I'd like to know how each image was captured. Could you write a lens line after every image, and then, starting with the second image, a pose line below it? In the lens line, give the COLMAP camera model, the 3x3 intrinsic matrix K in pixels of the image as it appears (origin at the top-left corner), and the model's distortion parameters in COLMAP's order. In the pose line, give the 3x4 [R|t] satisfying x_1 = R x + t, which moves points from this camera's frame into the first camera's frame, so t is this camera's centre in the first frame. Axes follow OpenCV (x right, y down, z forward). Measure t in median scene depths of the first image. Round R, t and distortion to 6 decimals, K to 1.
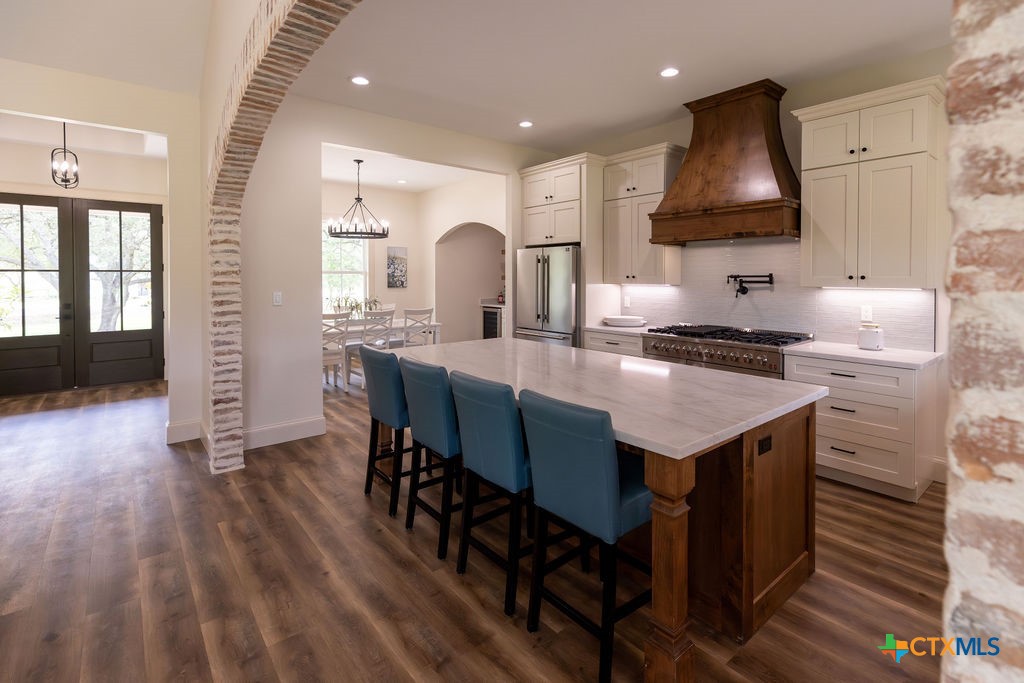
lens RADIAL K [[472.8, 0, 512.0], [0, 472.8, 341.5], [0, 0, 1]] dist [0.000056, -0.000128]
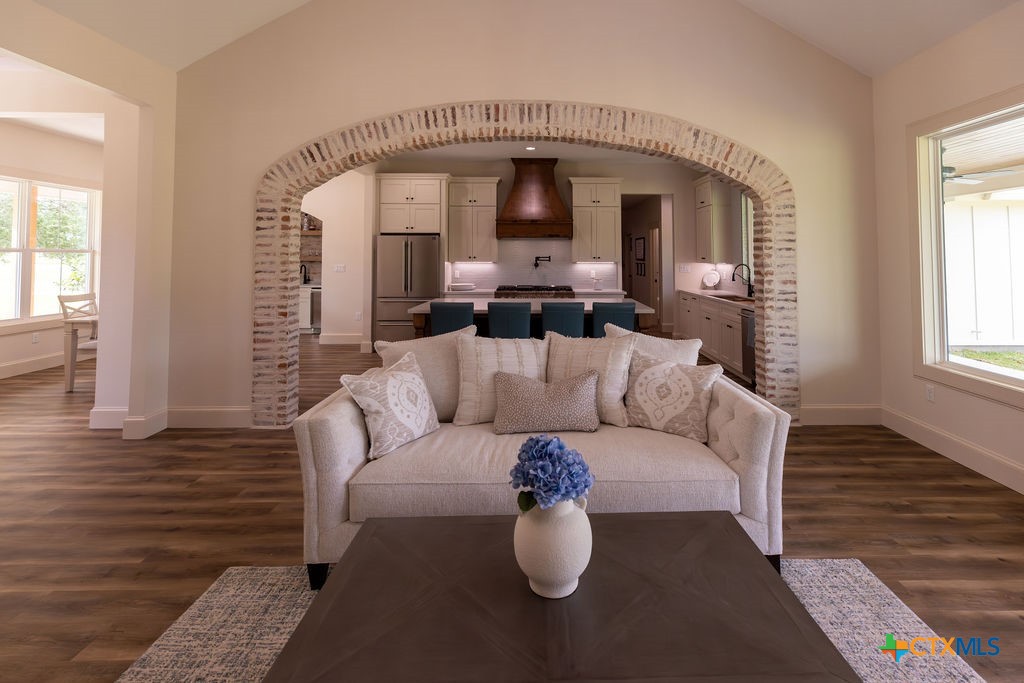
lens RADIAL K [[472.8, 0, 512.0], [0, 472.8, 341.5], [0, 0, 1]] dist [0.000056, -0.000128]
pose [[0.665613, -0.129781, 0.734926, -0.714946], [0.100643, 0.991377, 0.083917, 0.018058], [-0.739480, 0.018109, 0.672935, -0.121429]]
